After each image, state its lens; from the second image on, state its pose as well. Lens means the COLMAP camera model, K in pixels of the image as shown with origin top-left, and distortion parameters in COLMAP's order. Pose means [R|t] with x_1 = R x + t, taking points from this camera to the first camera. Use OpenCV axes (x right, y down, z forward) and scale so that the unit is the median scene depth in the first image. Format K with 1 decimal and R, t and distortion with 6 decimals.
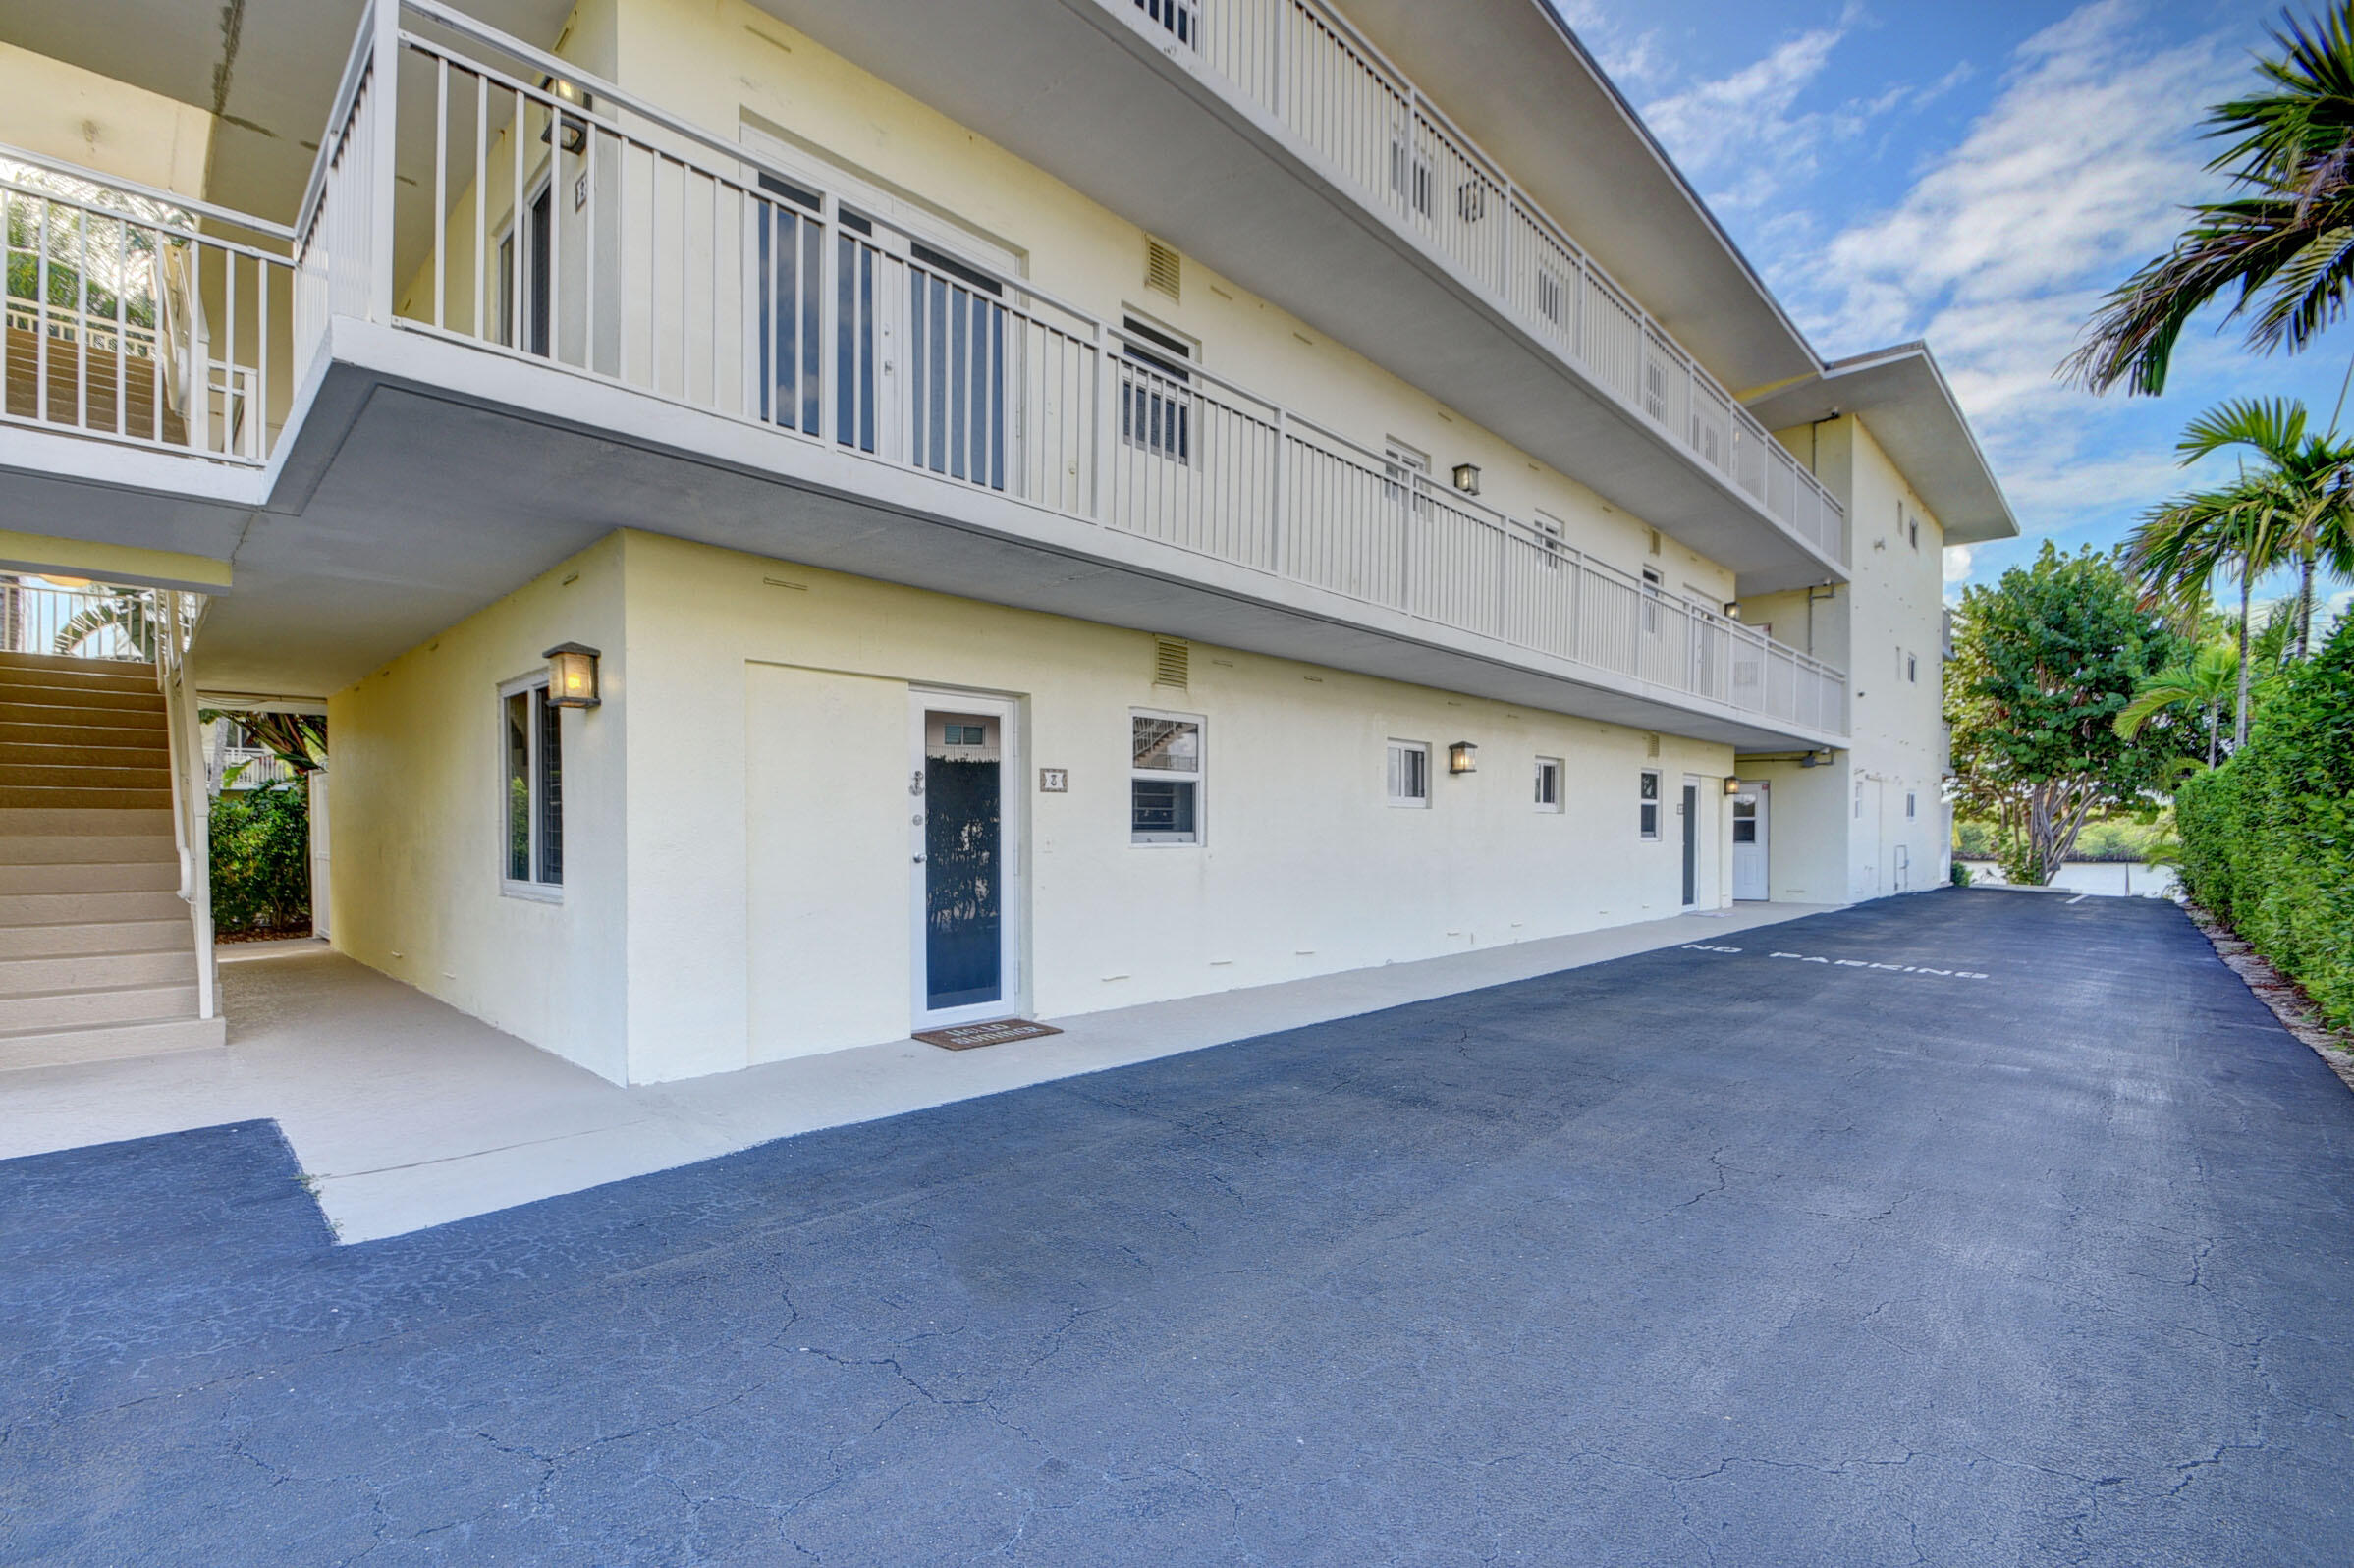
lens RADIAL K [[1041.2, 0, 1164.2], [0, 1041.2, 836.3], [0, 0, 1]] dist [0.020536, -0.019088]
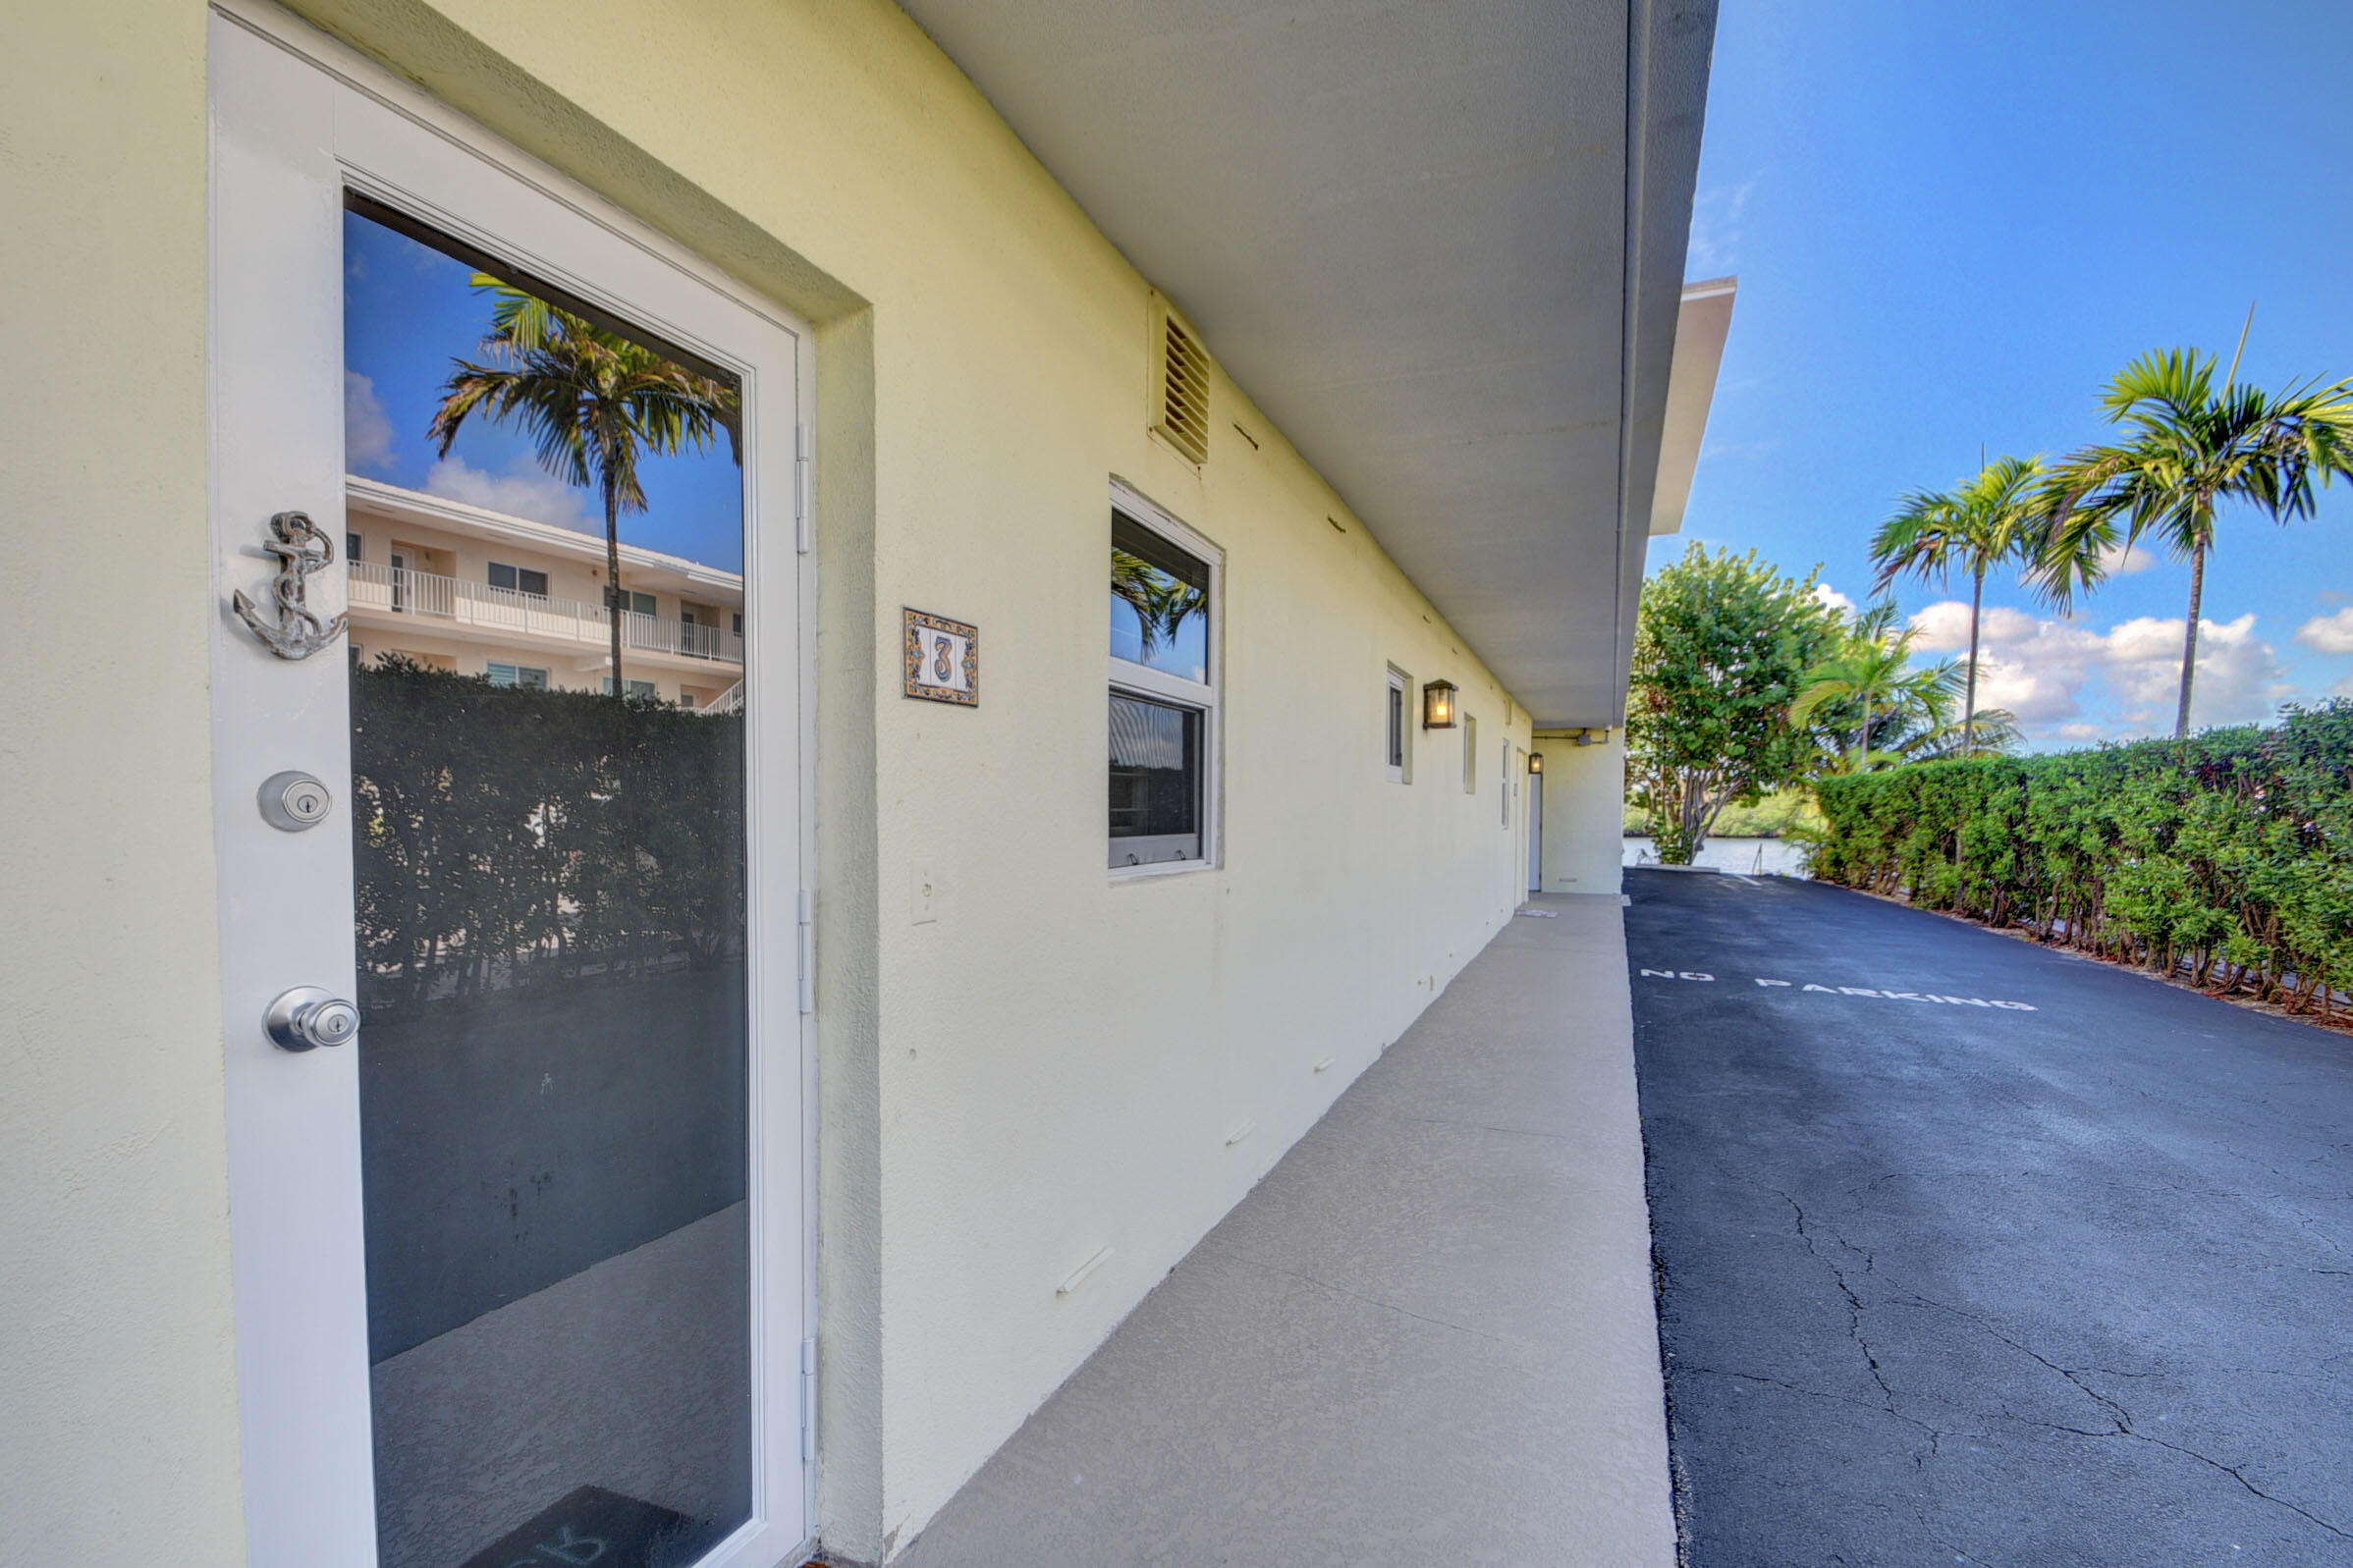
lens RADIAL K [[1040.7, 0, 1163.7], [0, 1040.7, 836.3], [0, 0, 1]] dist [0.020536, -0.019088]
pose [[0.936899, -0.007322, 0.349524, -0.095042], [0.000667, 0.999816, 0.019158, -0.007715], [-0.349600, -0.017716, 0.936731, 0.461523]]
